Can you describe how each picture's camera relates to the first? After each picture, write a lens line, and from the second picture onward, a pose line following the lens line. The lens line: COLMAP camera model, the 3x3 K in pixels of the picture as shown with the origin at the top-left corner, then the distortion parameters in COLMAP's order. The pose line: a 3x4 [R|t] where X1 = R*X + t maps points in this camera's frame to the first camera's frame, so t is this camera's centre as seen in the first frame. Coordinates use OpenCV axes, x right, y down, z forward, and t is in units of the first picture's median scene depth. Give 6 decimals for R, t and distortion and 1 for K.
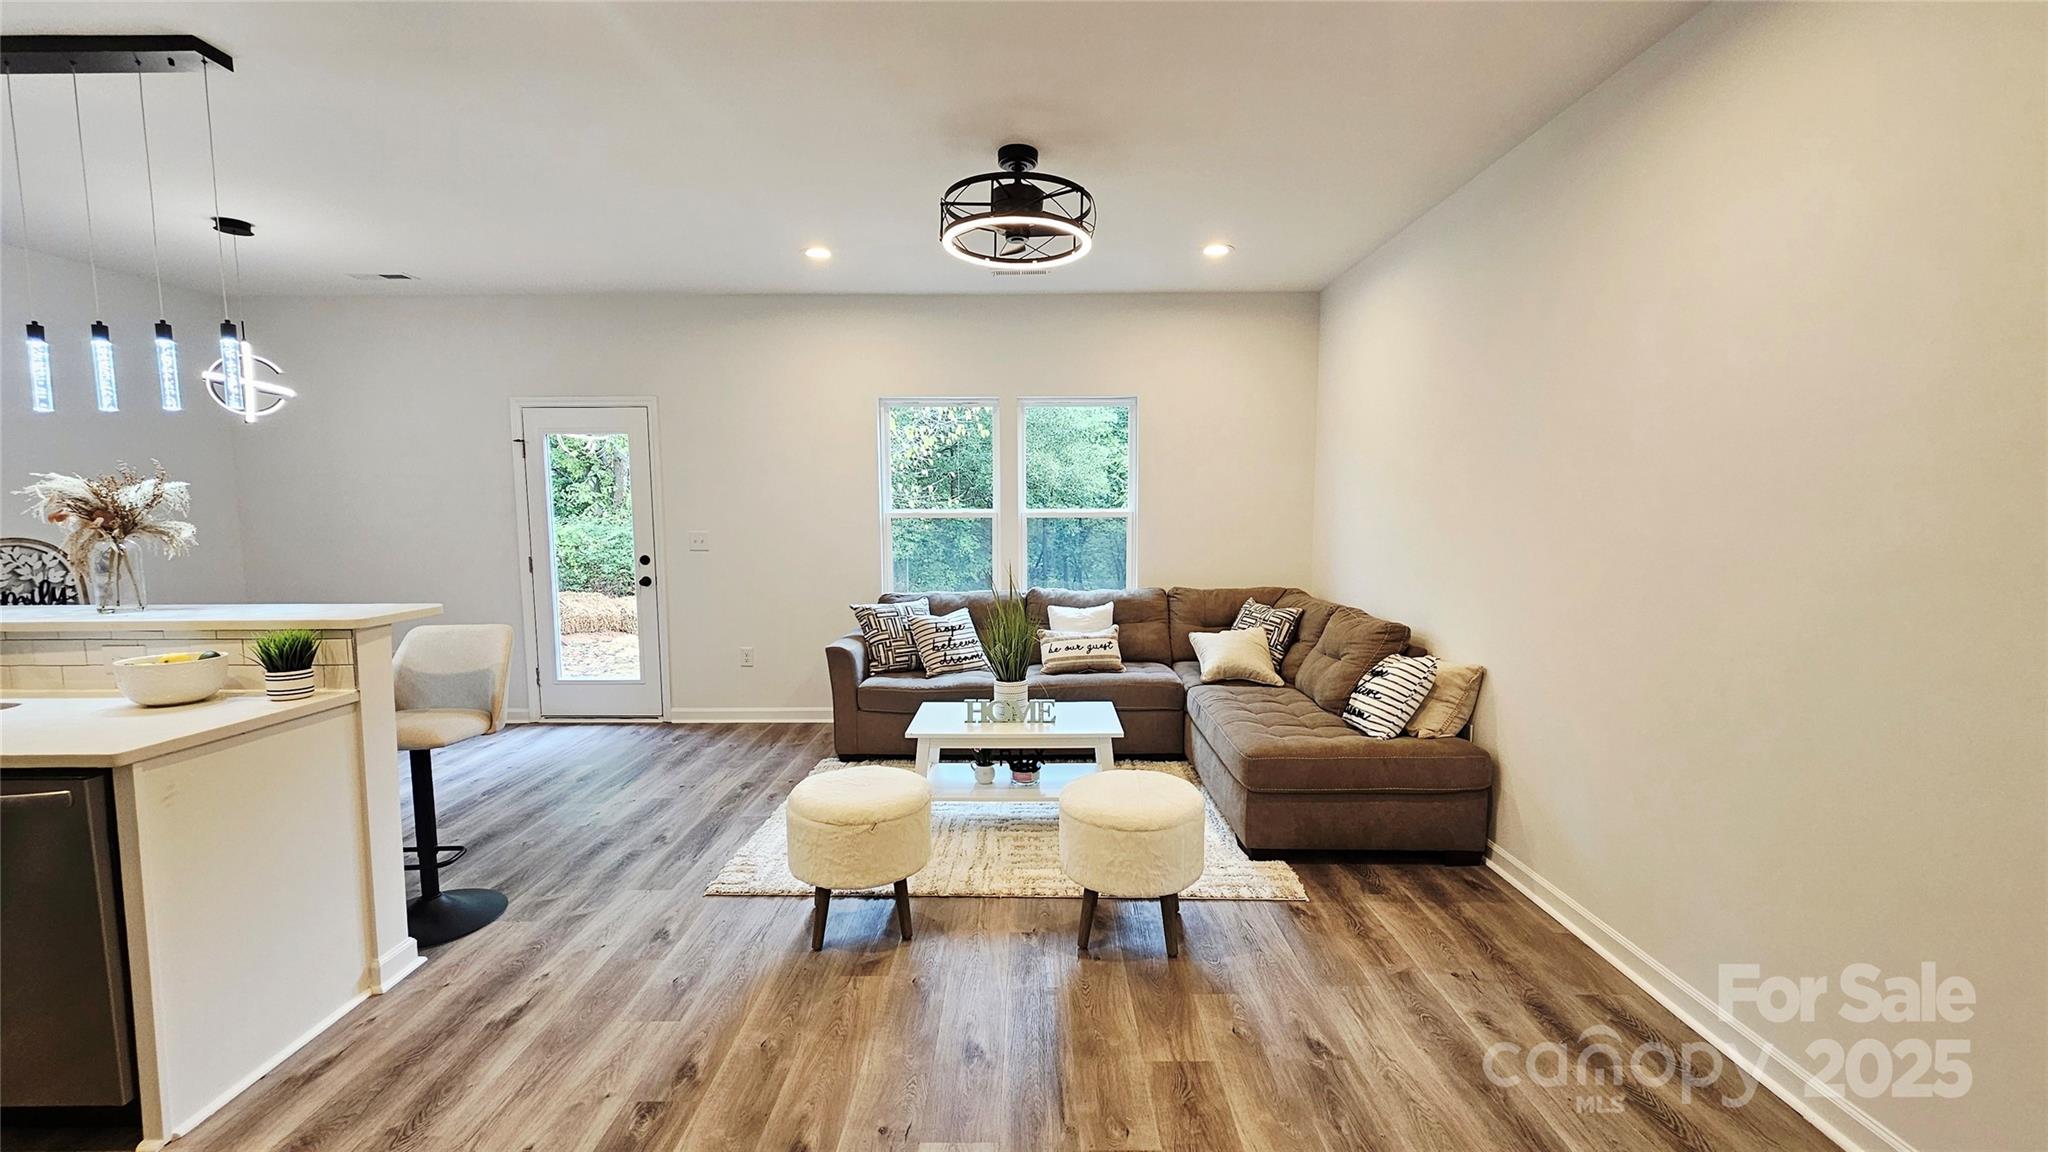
lens RADIAL K [[834.4, 0, 1026.0], [0, 834.4, 584.8], [0, 0, 1]] dist [0.001260, 0.000356]
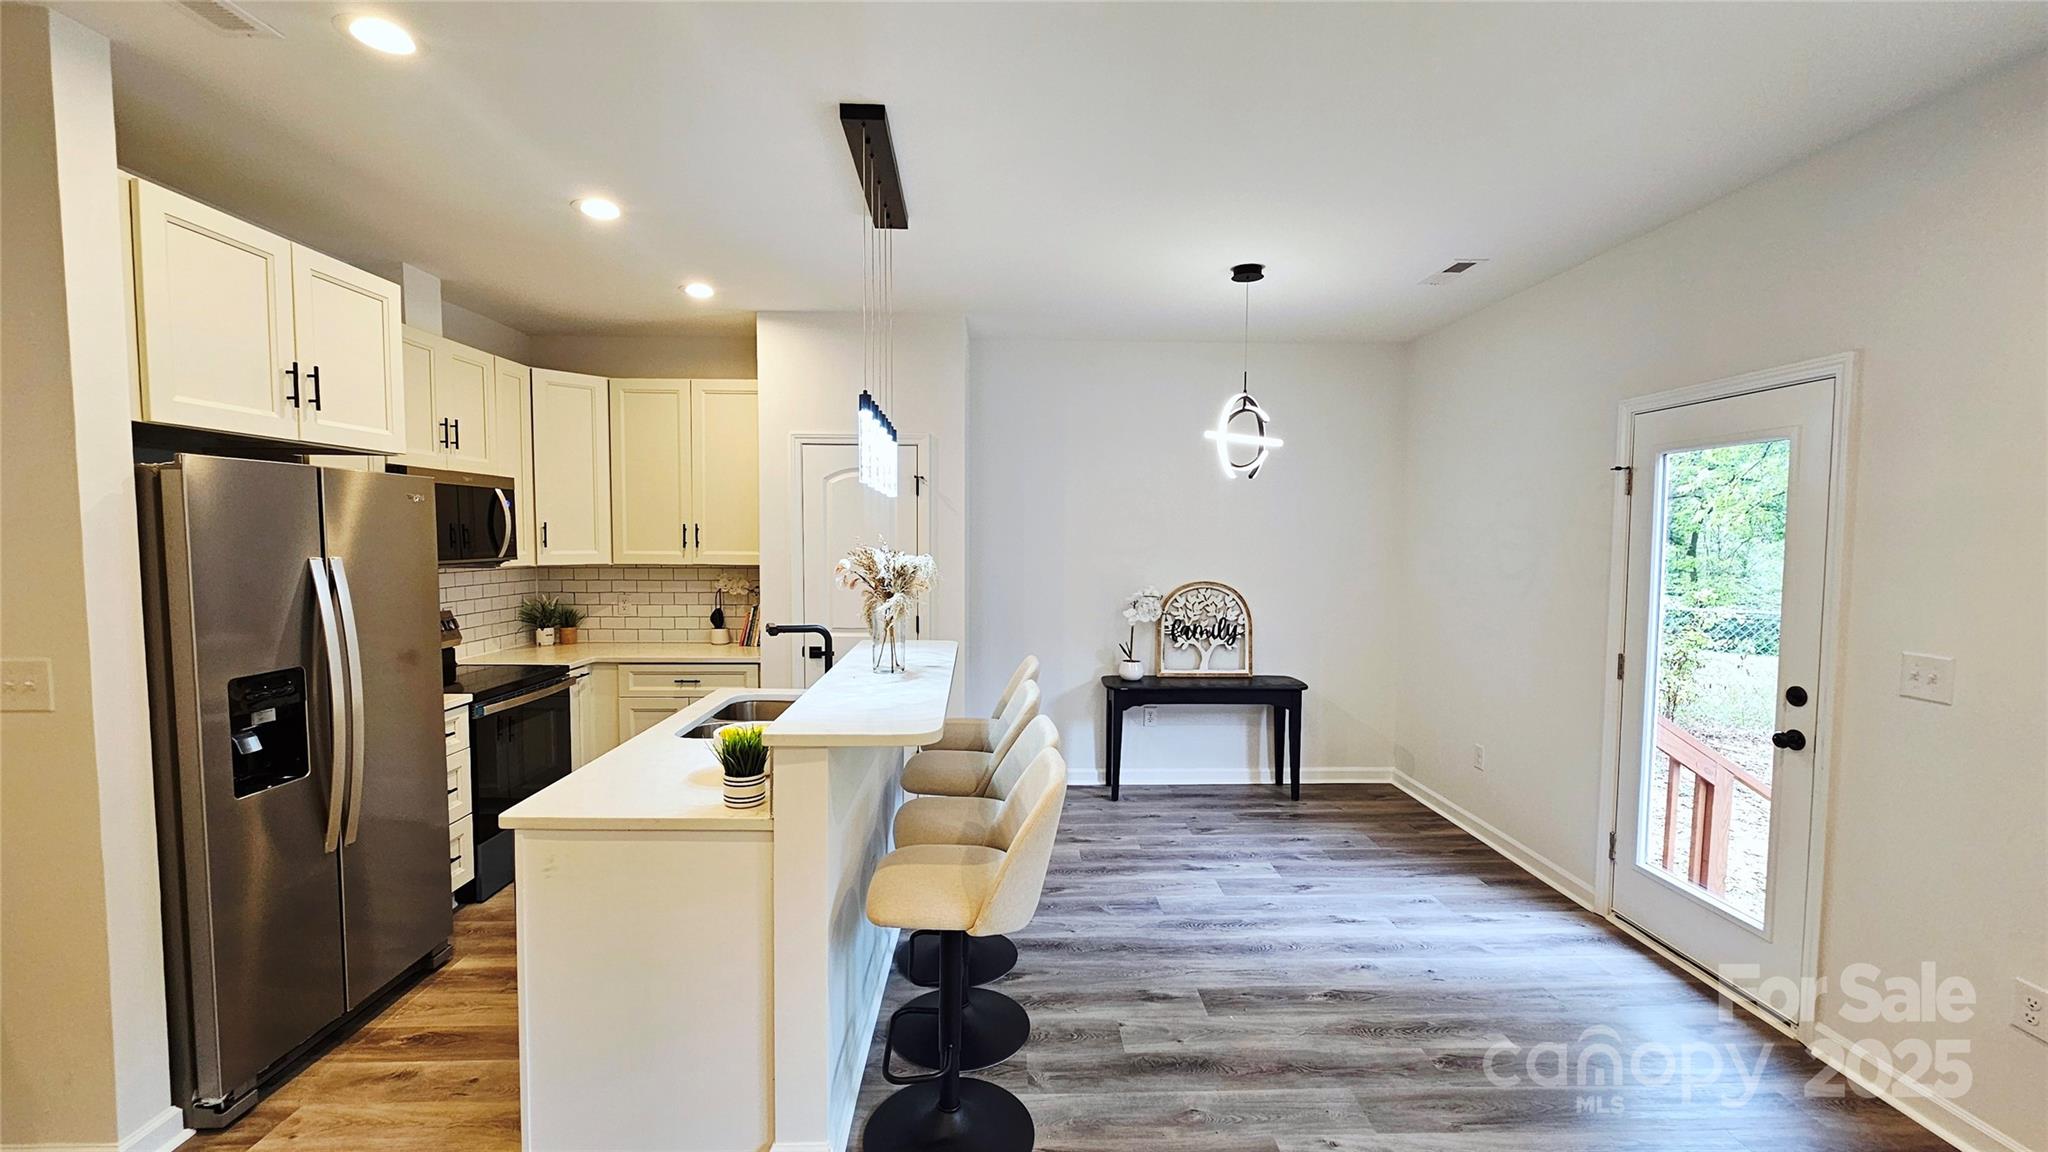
lens RADIAL K [[834.4, 0, 1026.0], [0, 834.4, 584.8], [0, 0, 1]] dist [0.001260, 0.000356]
pose [[0.035687, 0.067576, -0.997076, 0.009470], [-0.100514, 0.992895, 0.063695, -0.111845], [0.994295, 0.097947, 0.042226, 0.740216]]
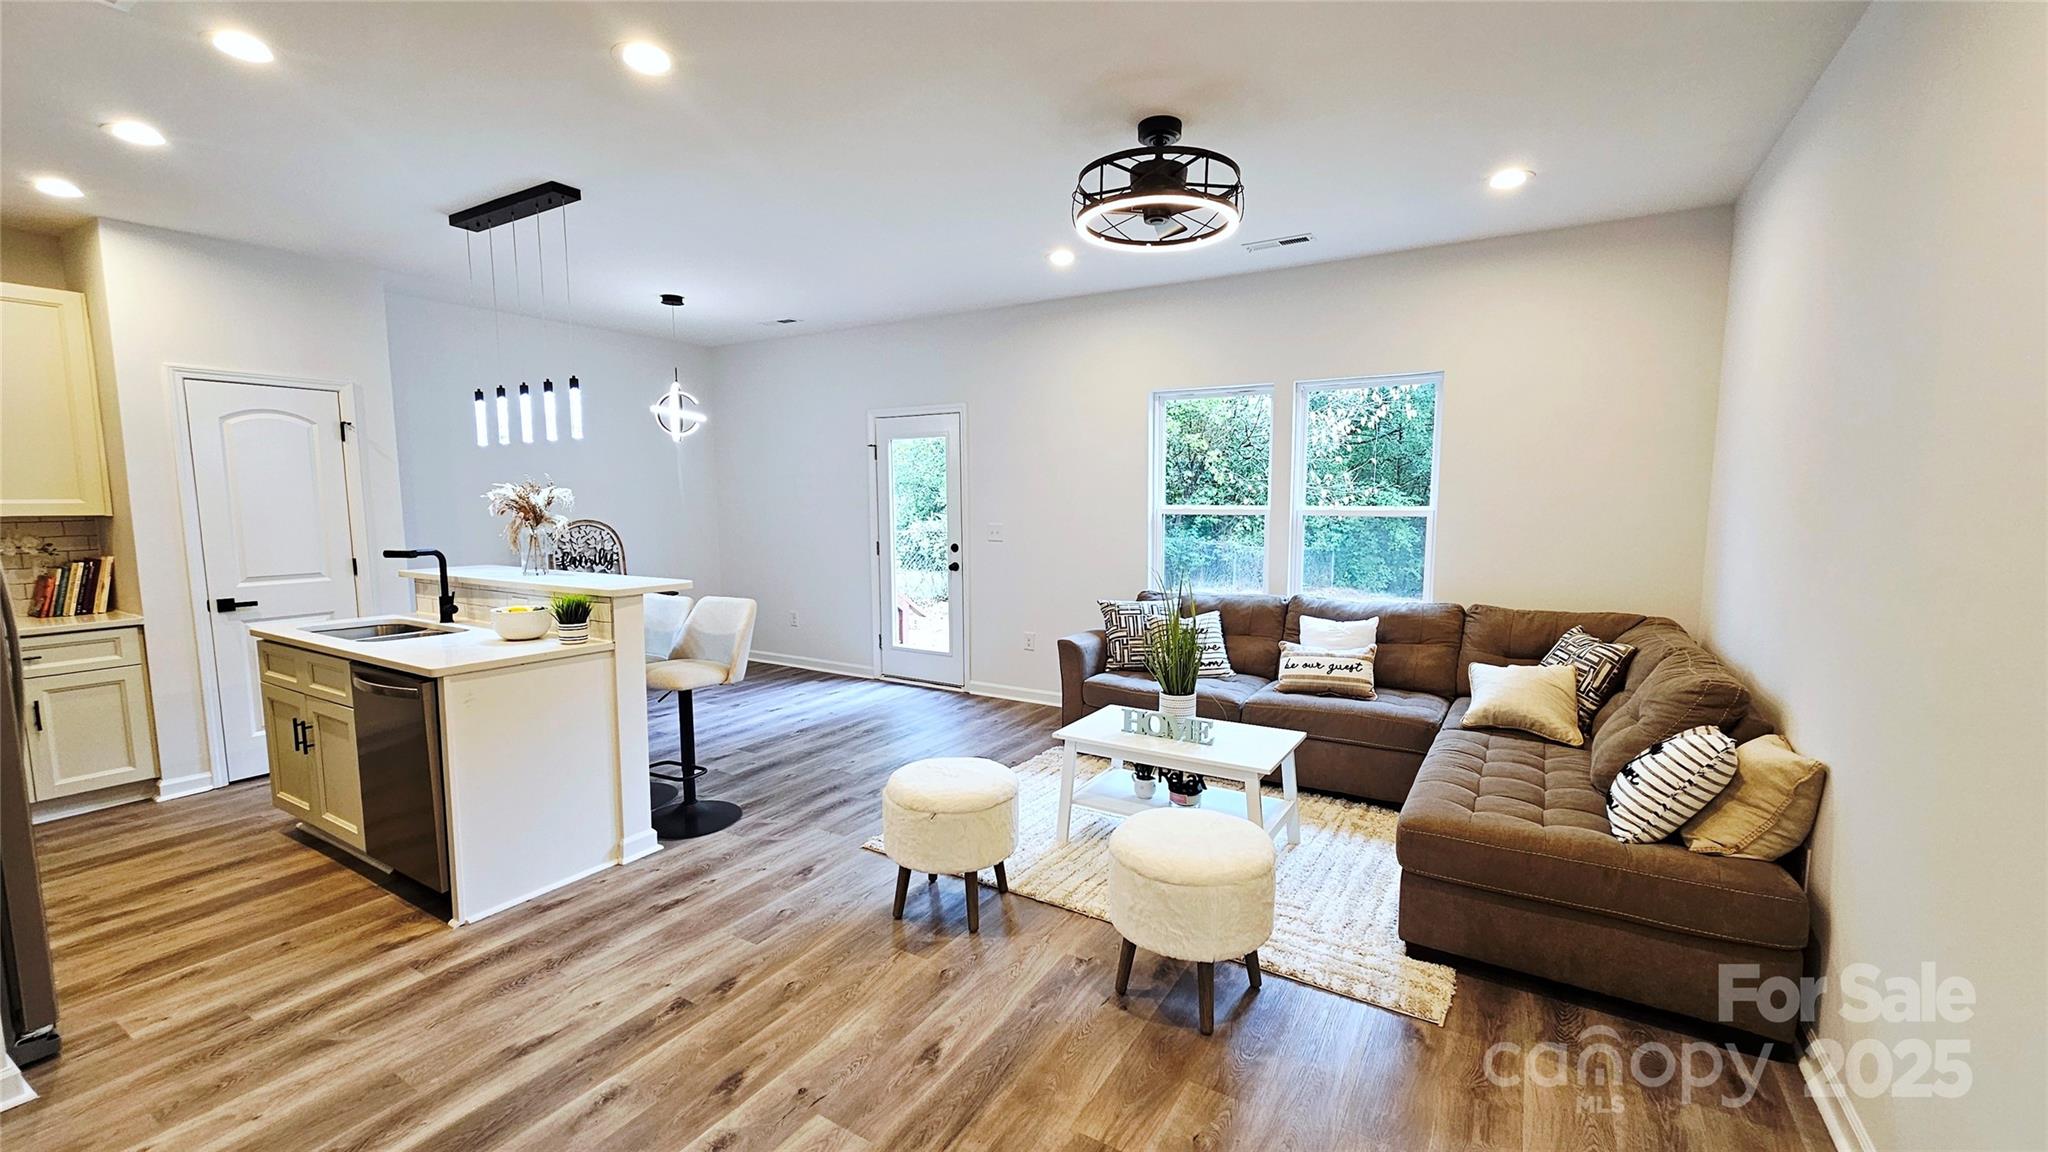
lens RADIAL K [[836.0, 0, 1023.9], [0, 836.0, 583.7], [0, 0, 1]] dist [0.001778, -0.000035]
pose [[0.855499, 0.057363, -0.514617, 0.295842], [-0.049391, 0.998353, 0.029177, -0.025839], [0.515443, 0.000456, 0.856924, 0.106003]]
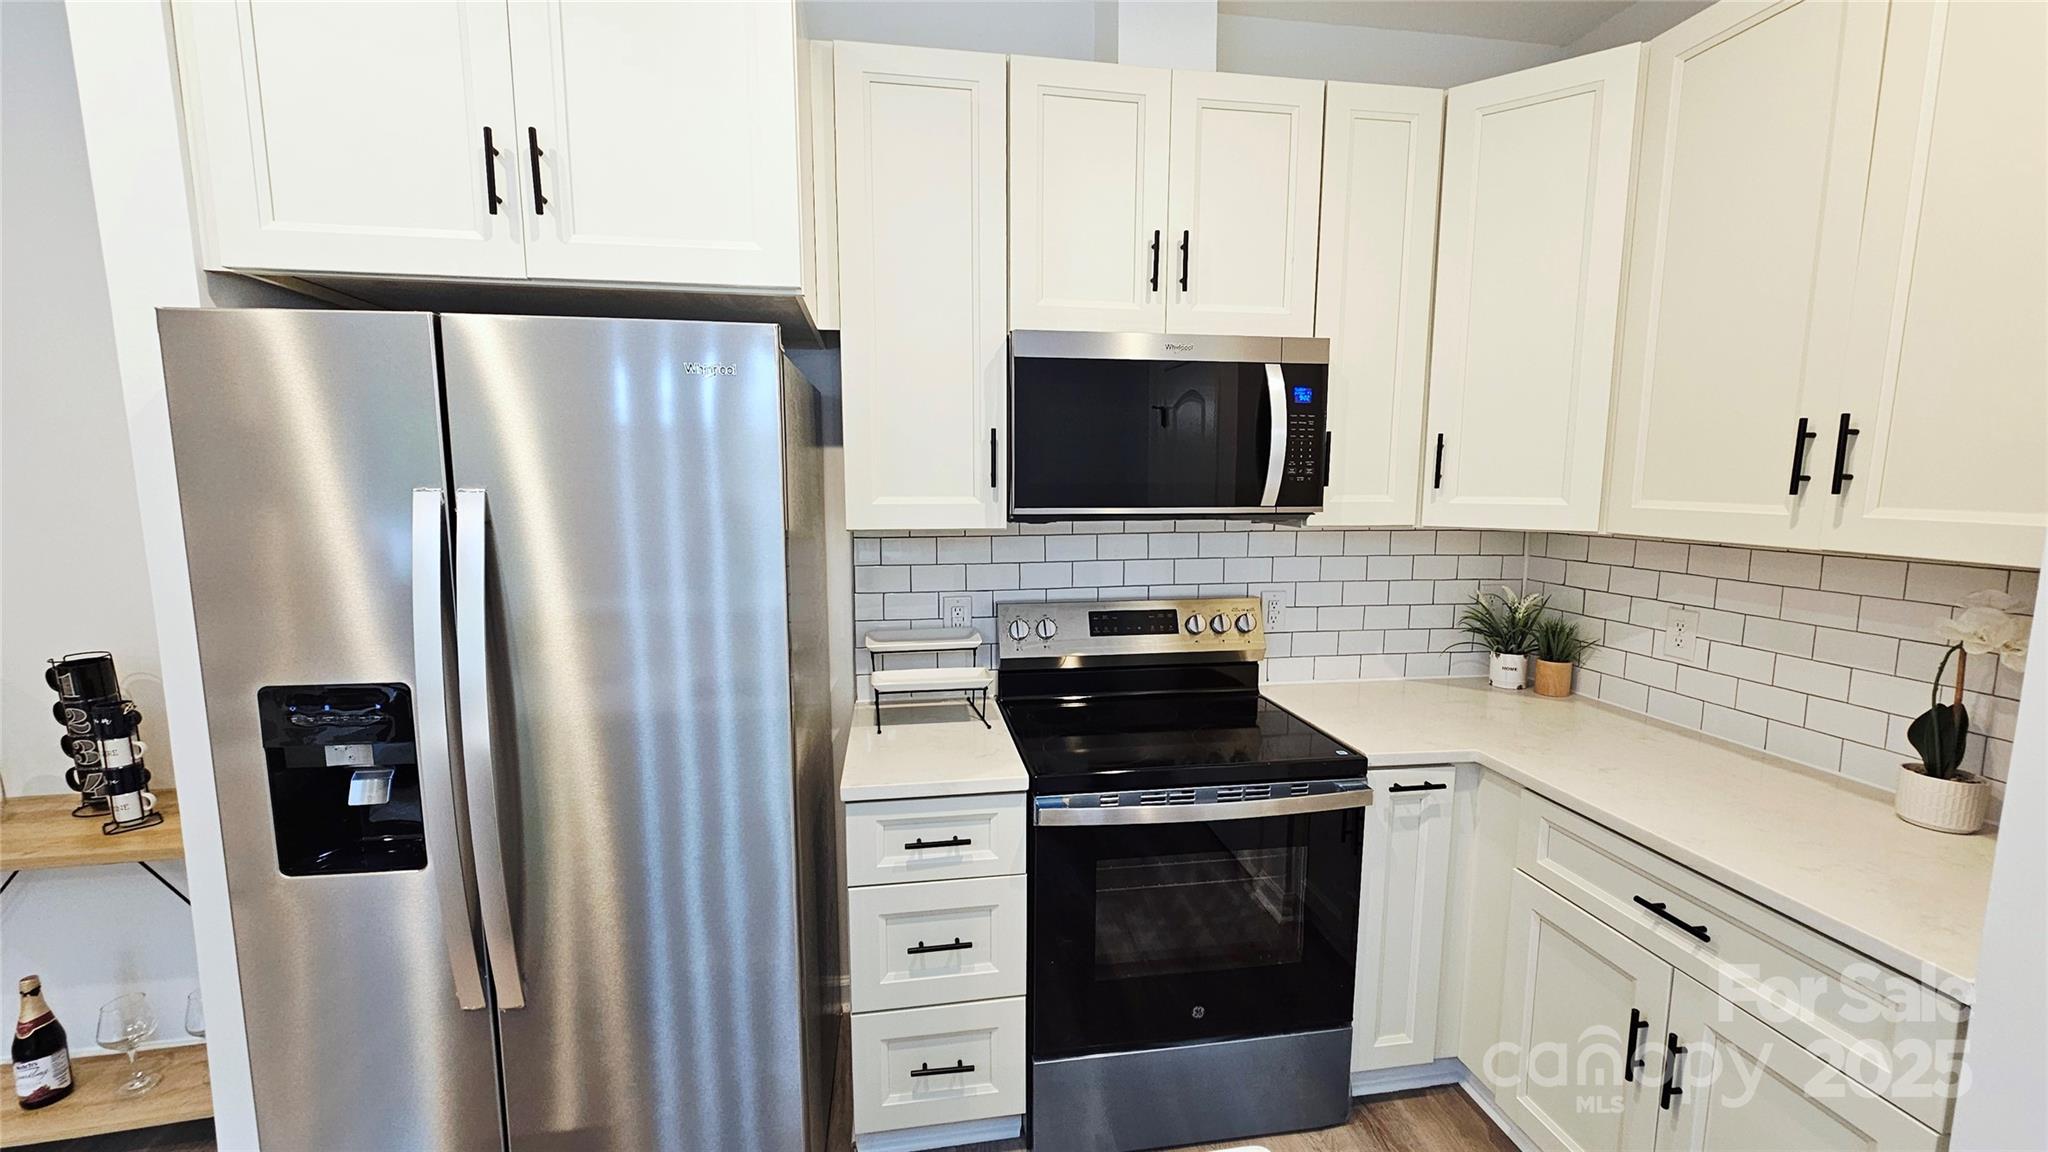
lens RADIAL K [[836.0, 0, 1023.9], [0, 836.0, 583.7], [0, 0, 1]] dist [0.001778, -0.000035]
pose [[-0.985740, 0.025933, -0.166266, -0.822777], [-0.011421, 0.975465, 0.219859, -0.077912], [0.167888, 0.218623, -0.961258, 0.606886]]
